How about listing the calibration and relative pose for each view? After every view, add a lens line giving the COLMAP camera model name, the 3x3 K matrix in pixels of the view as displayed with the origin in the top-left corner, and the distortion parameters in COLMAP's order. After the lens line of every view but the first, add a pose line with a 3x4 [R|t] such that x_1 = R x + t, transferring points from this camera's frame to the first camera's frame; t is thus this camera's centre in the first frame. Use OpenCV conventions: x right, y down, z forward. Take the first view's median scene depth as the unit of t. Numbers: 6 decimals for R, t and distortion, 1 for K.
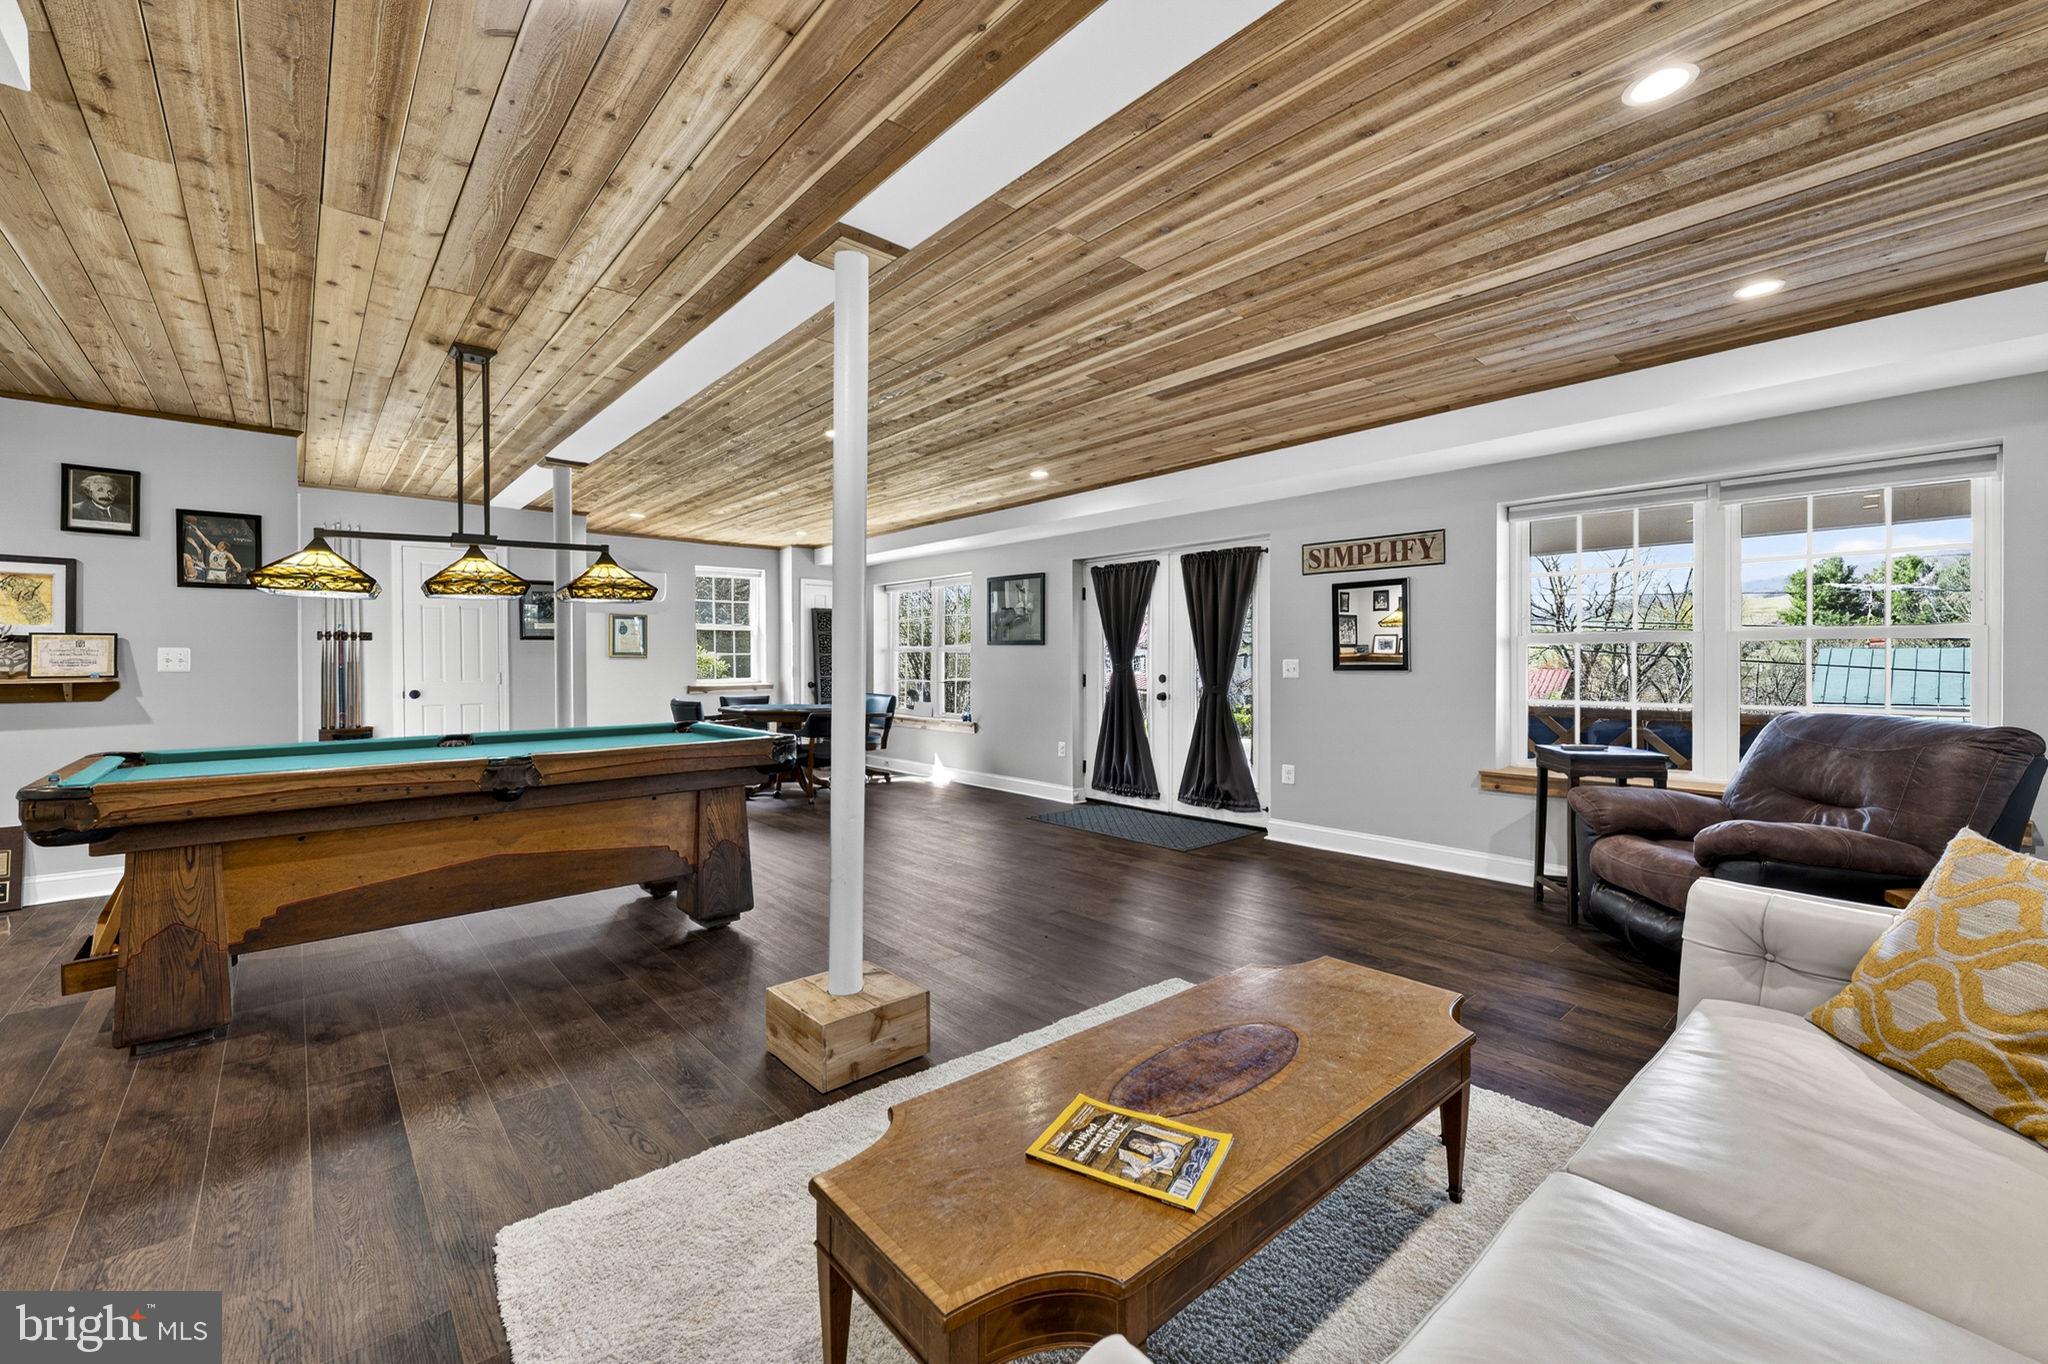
lens RADIAL K [[825.1, 0, 1012.9], [0, 825.1, 659.7], [0, 0, 1]] dist [-0.001928, 0.000107]
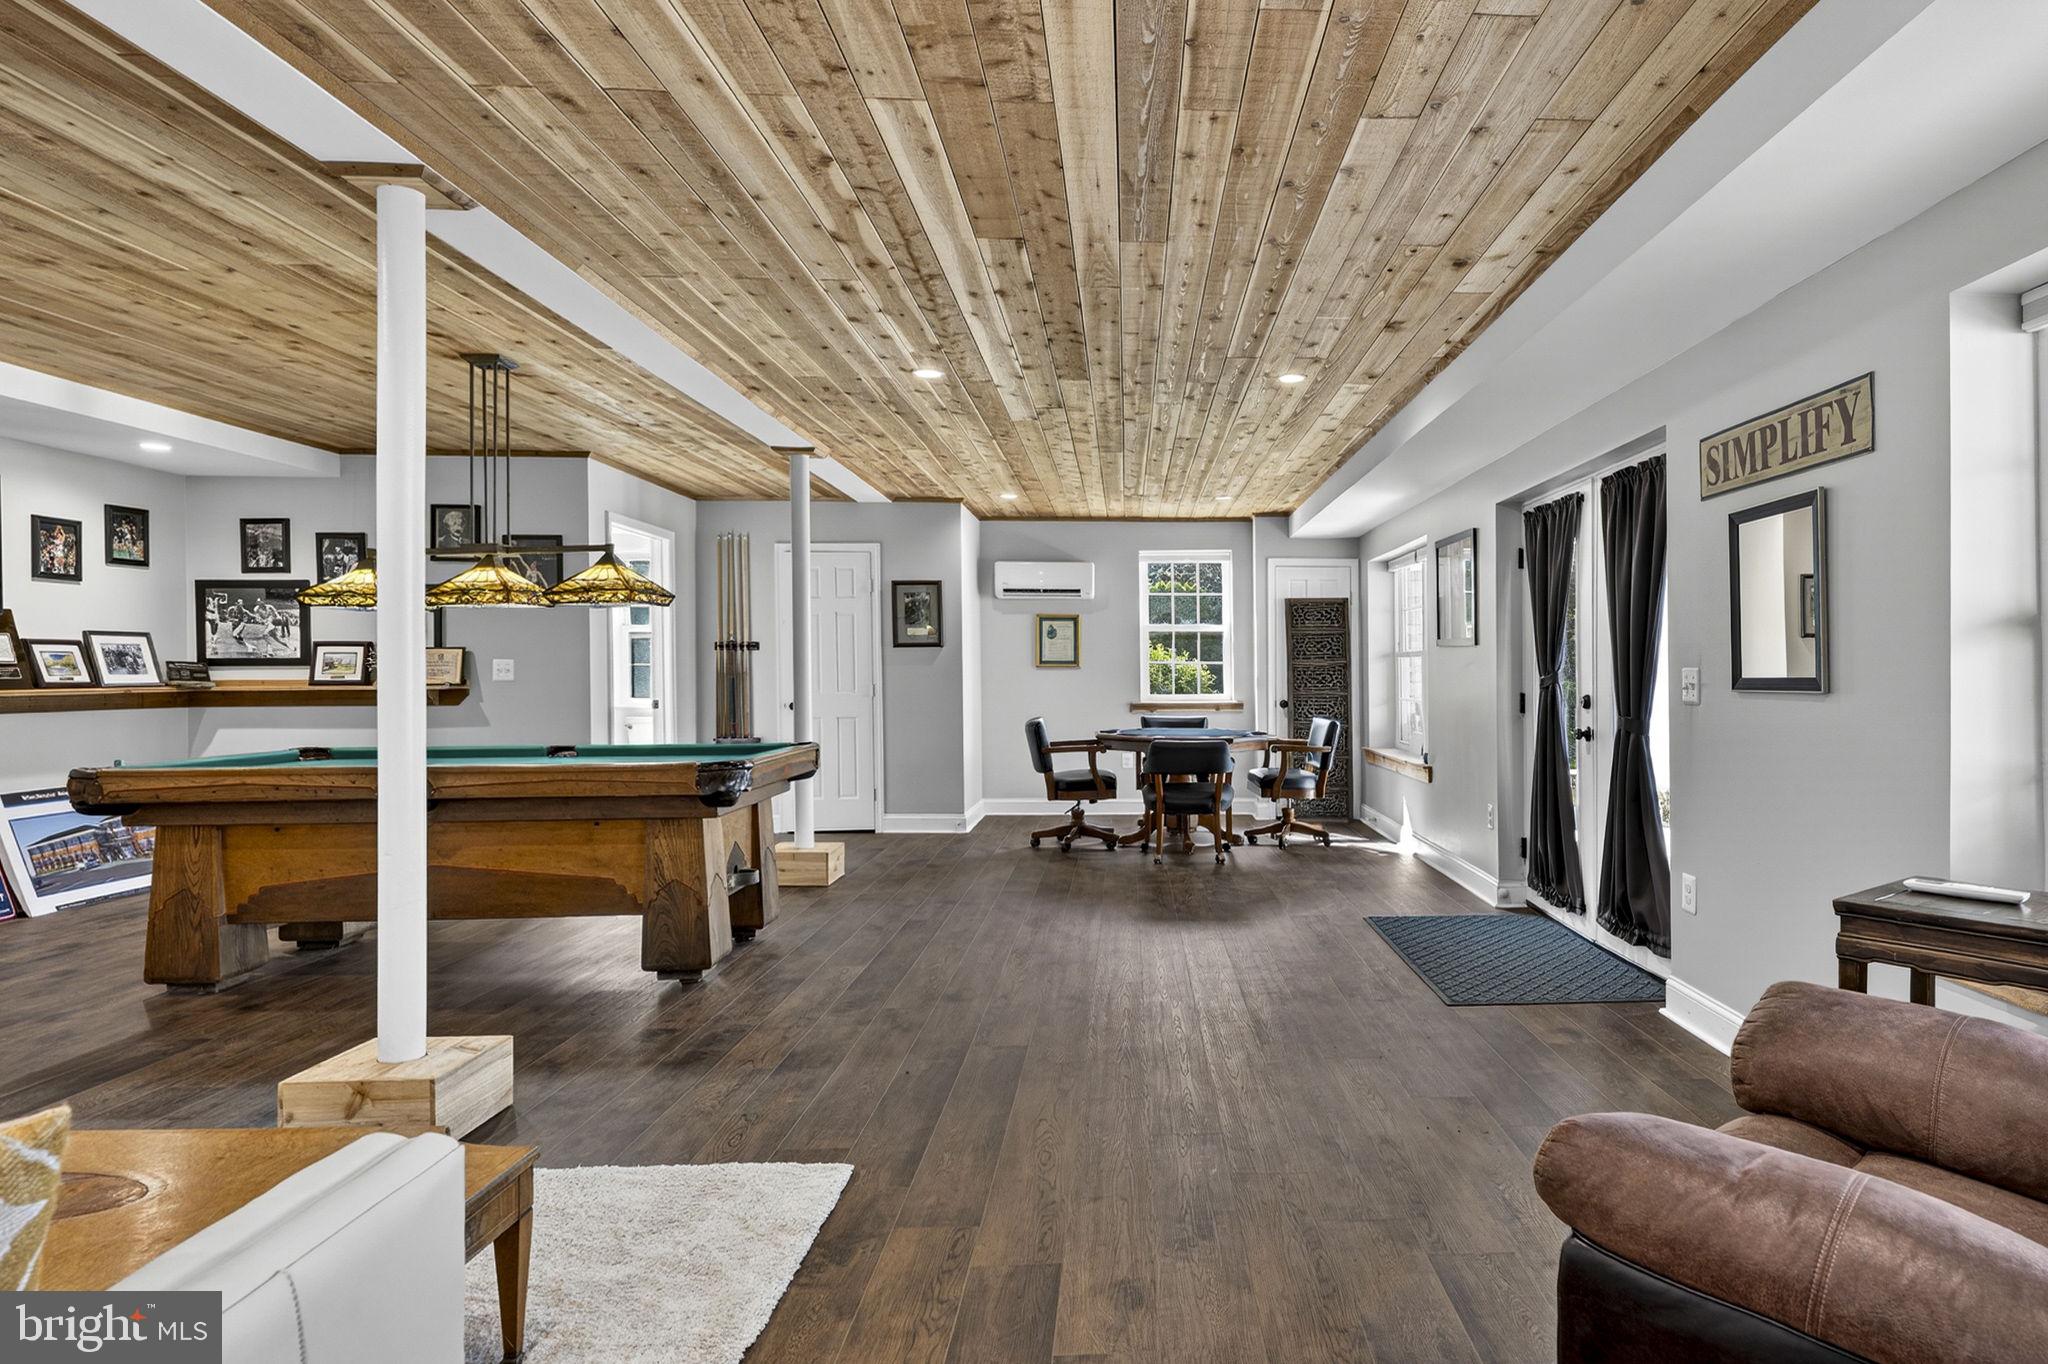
lens RADIAL K [[1154.6, 0, 1205.6], [0, 1154.6, 678.1], [0, 0, 1]] dist [0.000945, 0.000574]
pose [[0.794948, 0.003545, -0.606667, 0.597187], [0.000710, 0.999977, 0.006773, 0.000970], [0.606677, -0.005815, 0.794927, 0.283136]]
